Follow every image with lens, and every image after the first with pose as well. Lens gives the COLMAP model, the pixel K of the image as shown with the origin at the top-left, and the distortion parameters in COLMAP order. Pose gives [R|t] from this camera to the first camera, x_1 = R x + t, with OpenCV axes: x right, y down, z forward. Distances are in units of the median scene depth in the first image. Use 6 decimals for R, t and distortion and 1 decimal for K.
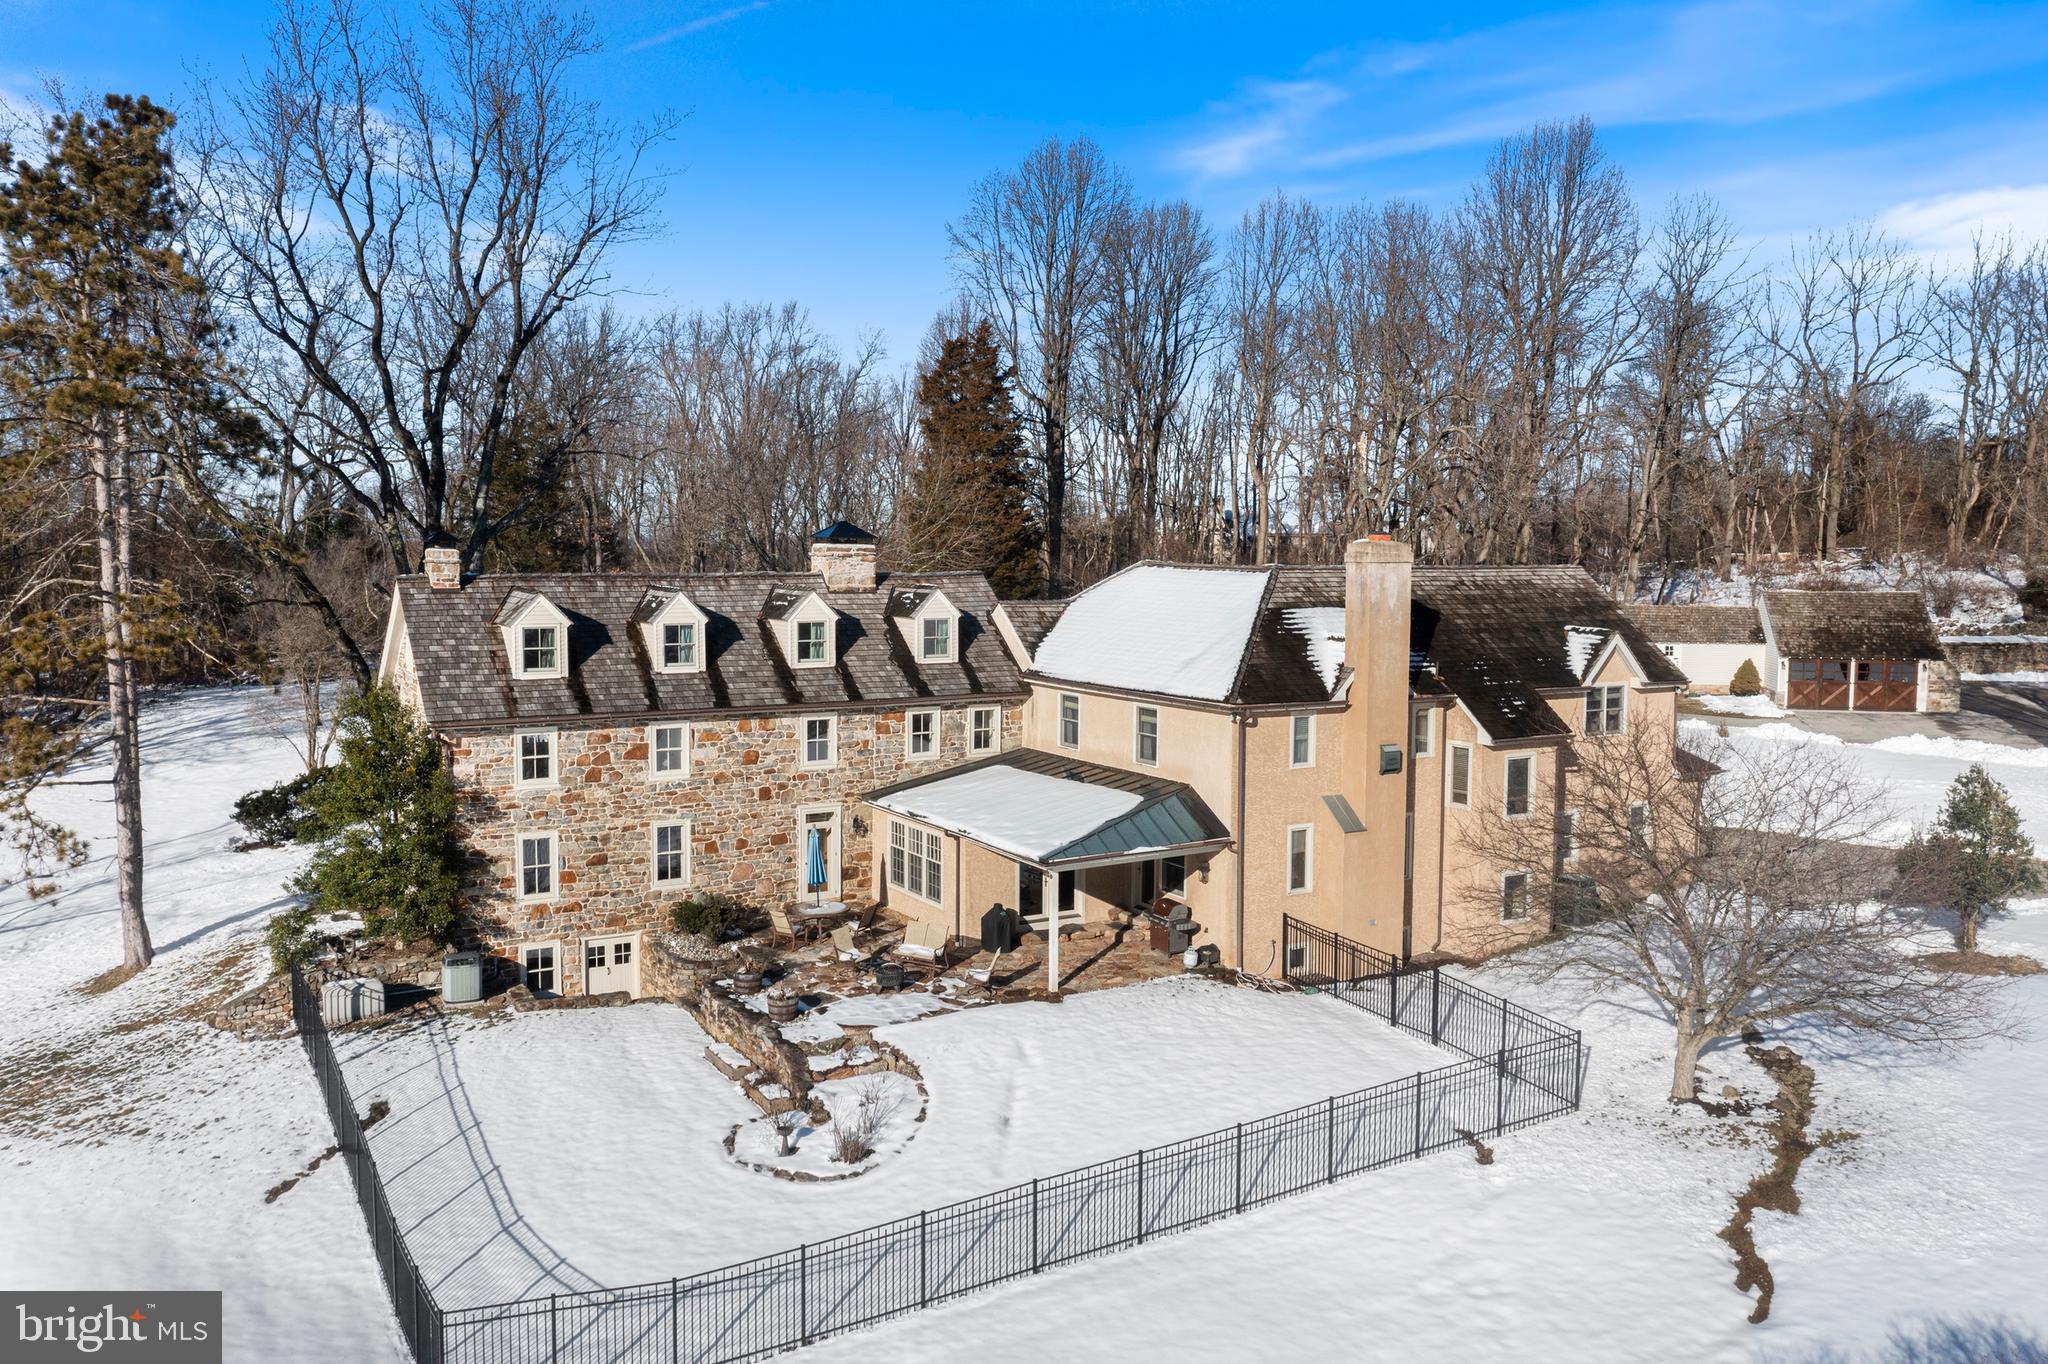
lens RADIAL K [[1585.7, 0, 1024.0], [0, 1585.7, 682.0], [0, 0, 1]] dist [-0.009305, -0.006147]
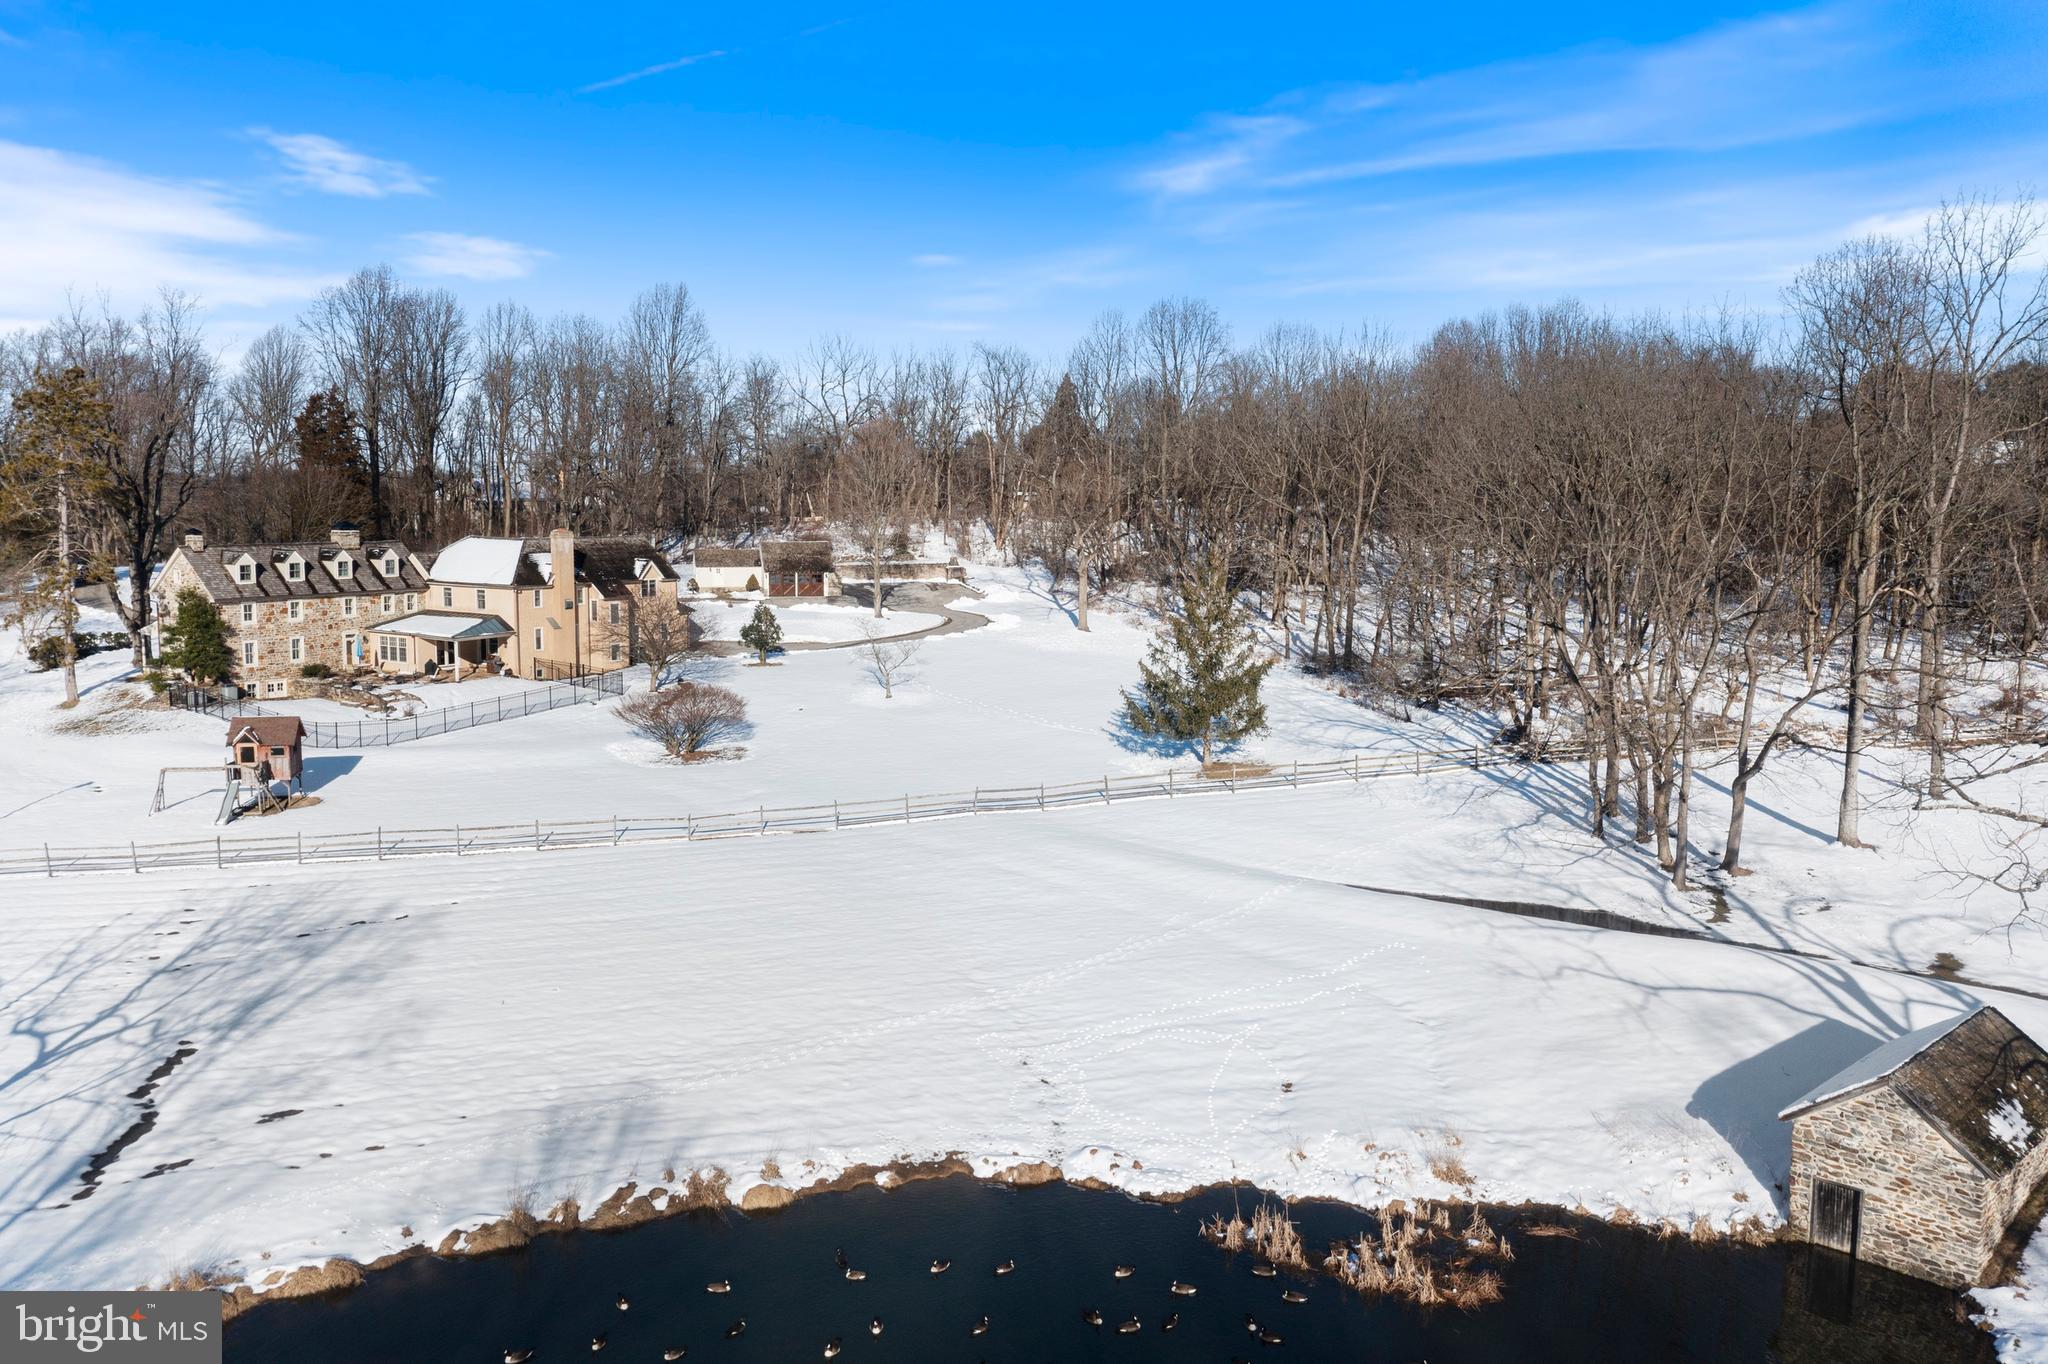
lens RADIAL K [[1585.7, 0, 1024.0], [0, 1585.7, 682.0], [0, 0, 1]] dist [-0.009305, -0.006147]
pose [[0.890942, -0.050336, 0.451319, -0.335548], [0.033695, 0.998426, 0.044837, 0.084818], [-0.452866, -0.024739, 0.891235, -1.920640]]
